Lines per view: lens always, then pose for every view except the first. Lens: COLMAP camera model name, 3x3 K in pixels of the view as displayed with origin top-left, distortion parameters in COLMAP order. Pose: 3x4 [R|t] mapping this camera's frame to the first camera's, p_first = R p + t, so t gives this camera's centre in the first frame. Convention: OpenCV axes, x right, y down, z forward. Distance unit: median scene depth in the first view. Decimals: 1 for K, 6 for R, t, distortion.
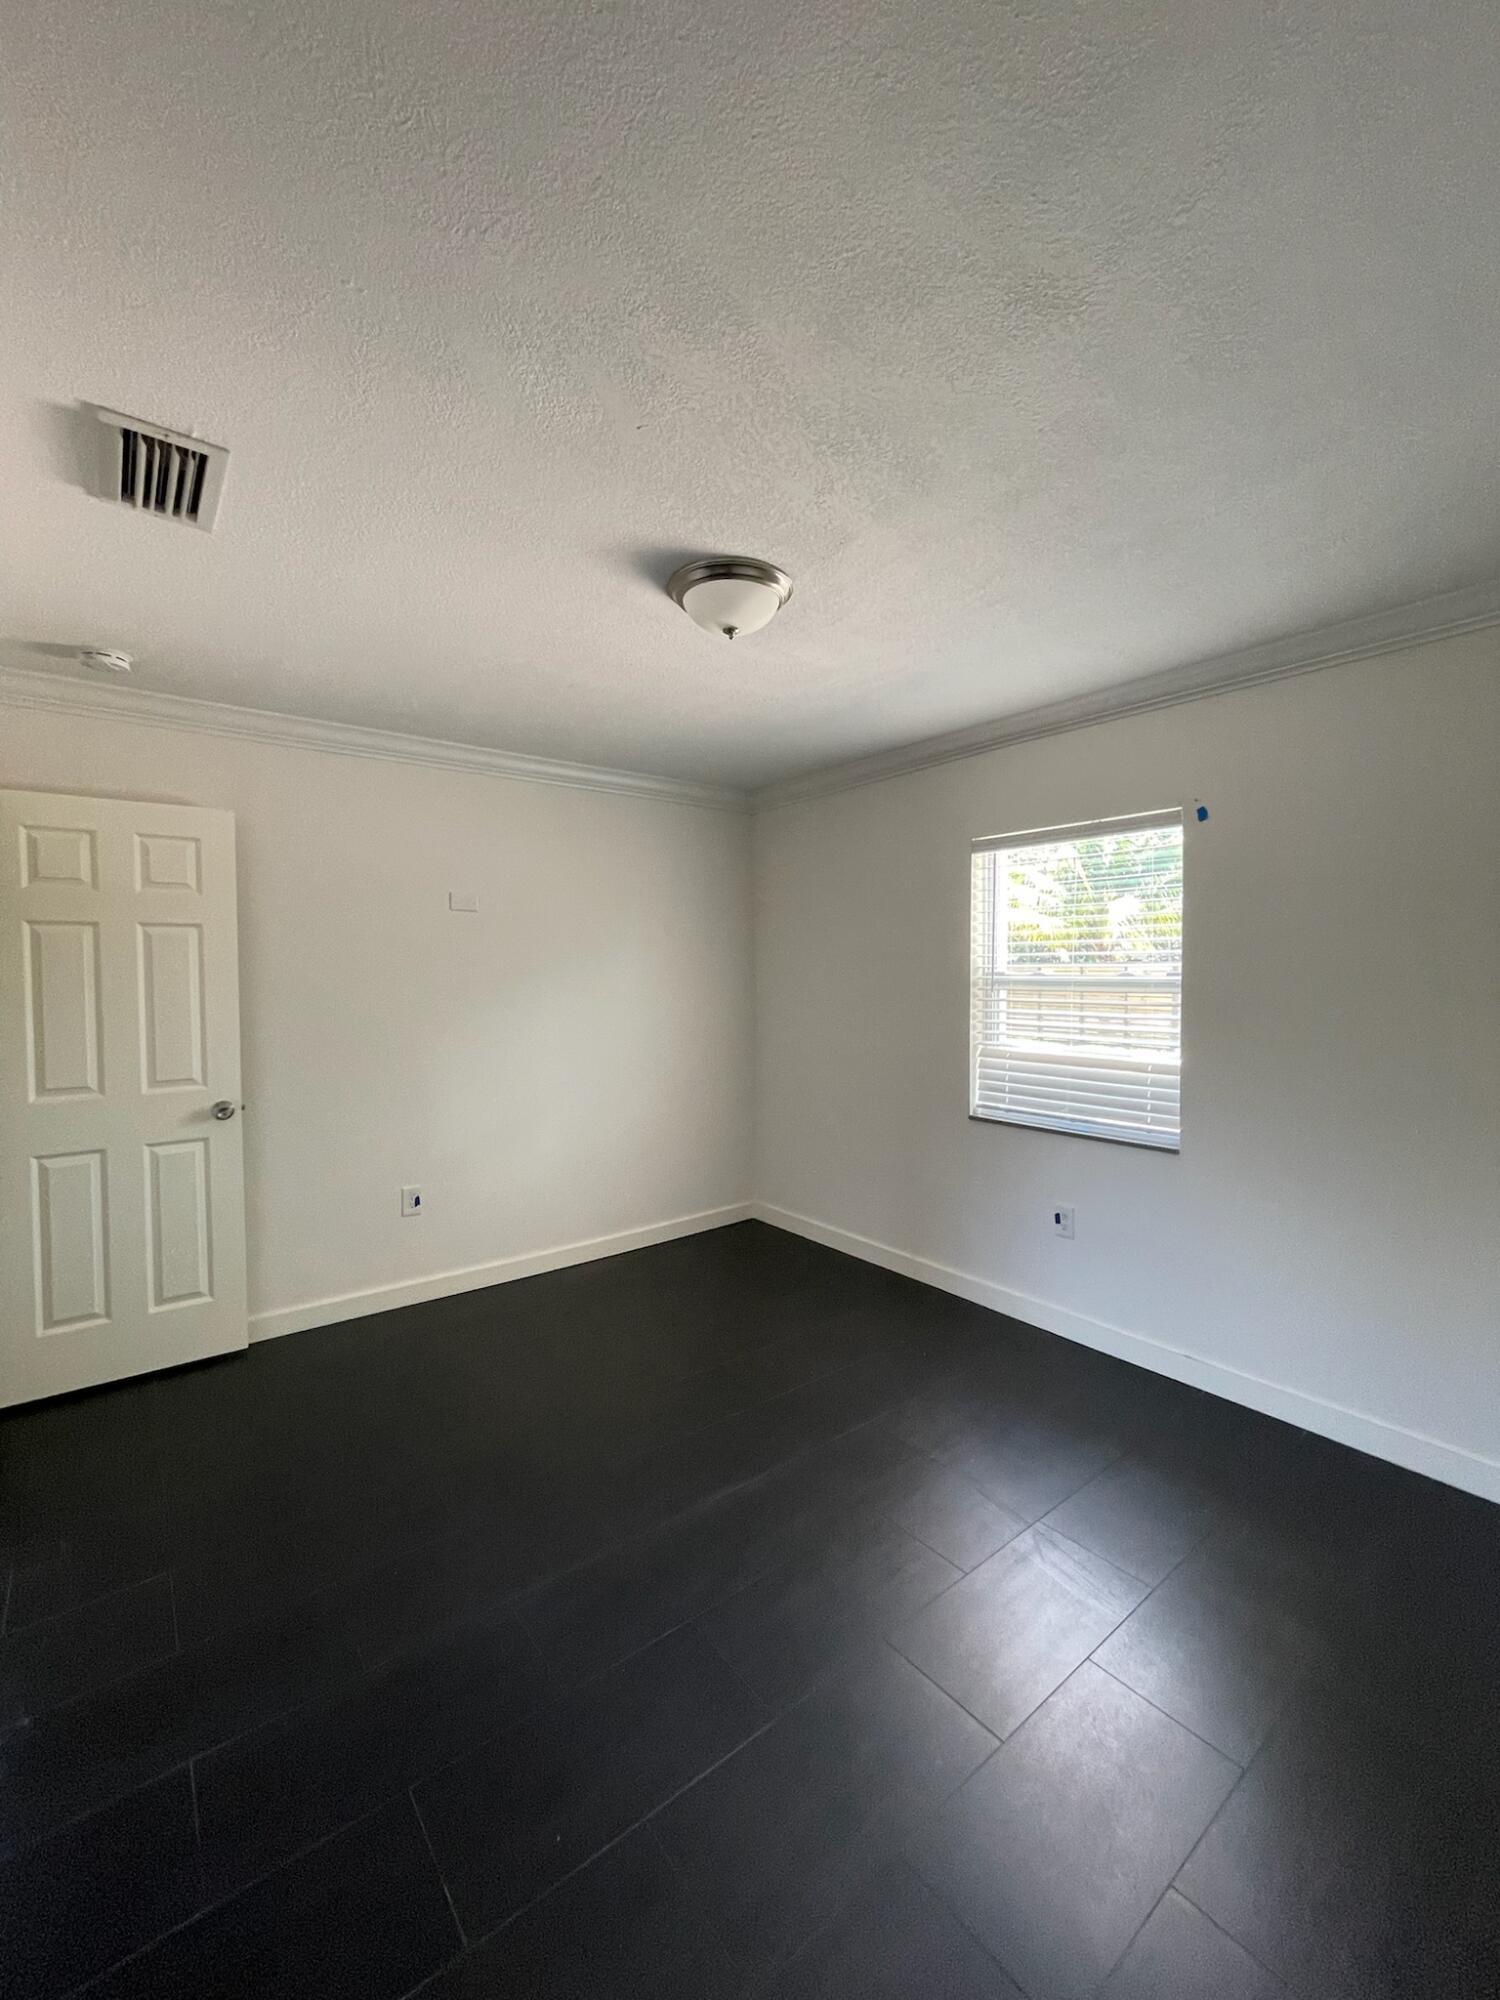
lens RADIAL K [[813.1, 0, 741.9], [0, 813.1, 1000.5], [0, 0, 1]] dist [0.012805, -0.001688]
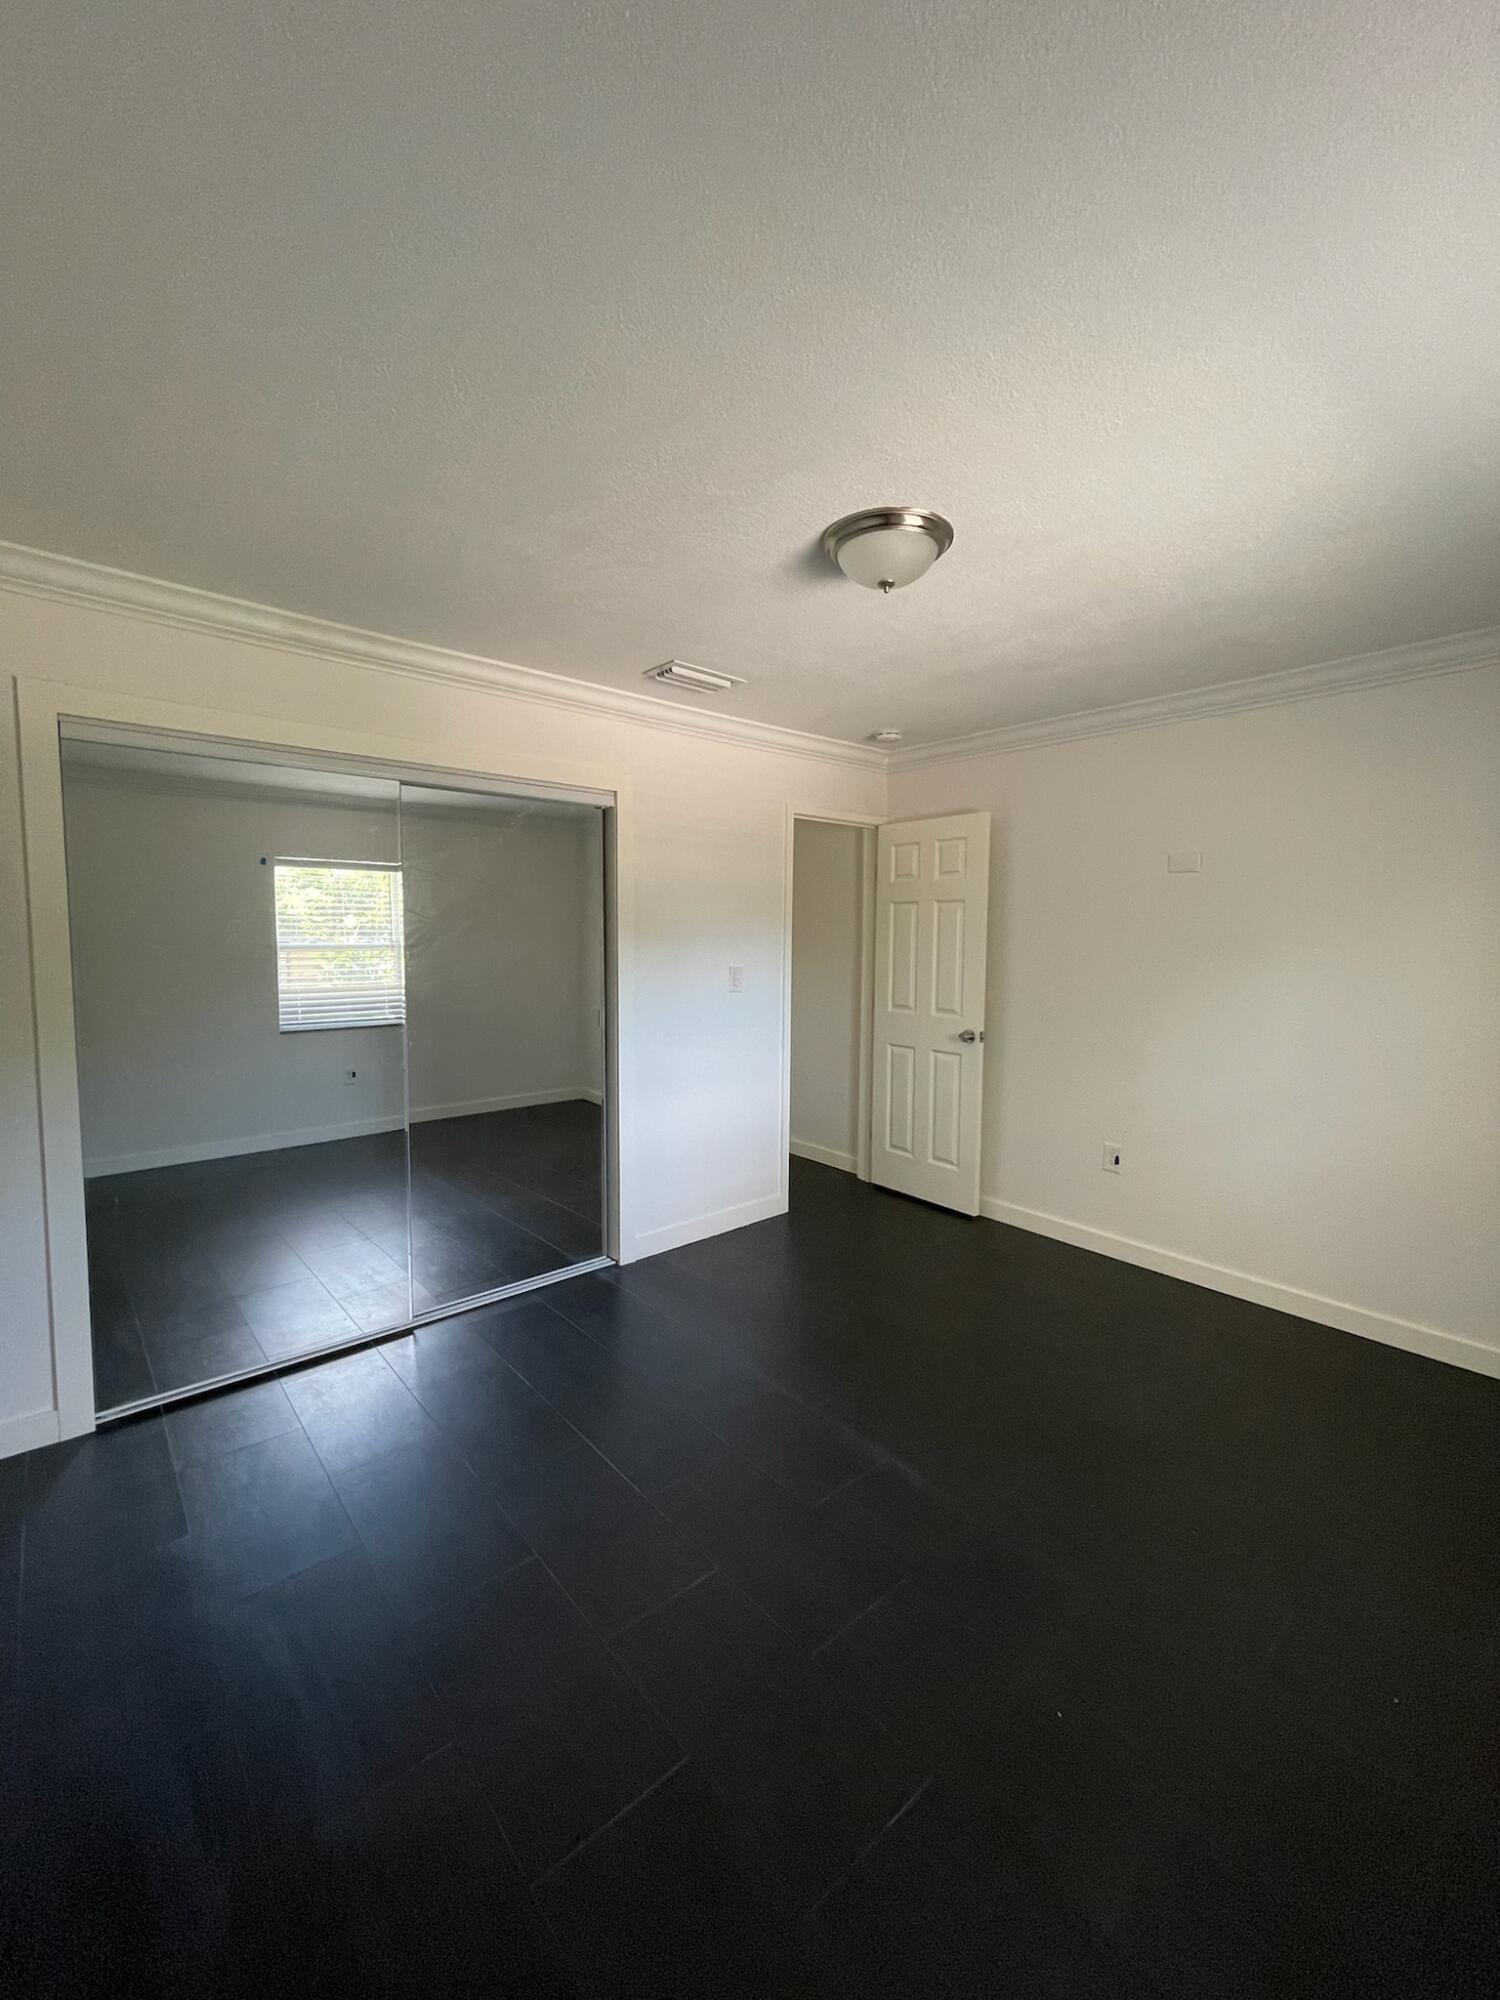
lens RADIAL K [[813.1, 0, 746.8], [0, 813.1, 995.2], [0, 0, 1]] dist [0.012805, -0.001688]
pose [[0.057625, 0.077966, -0.995289, 0.688204], [-0.053781, 0.995741, 0.074888, -0.015494], [0.996889, 0.049213, 0.061573, 0.544754]]
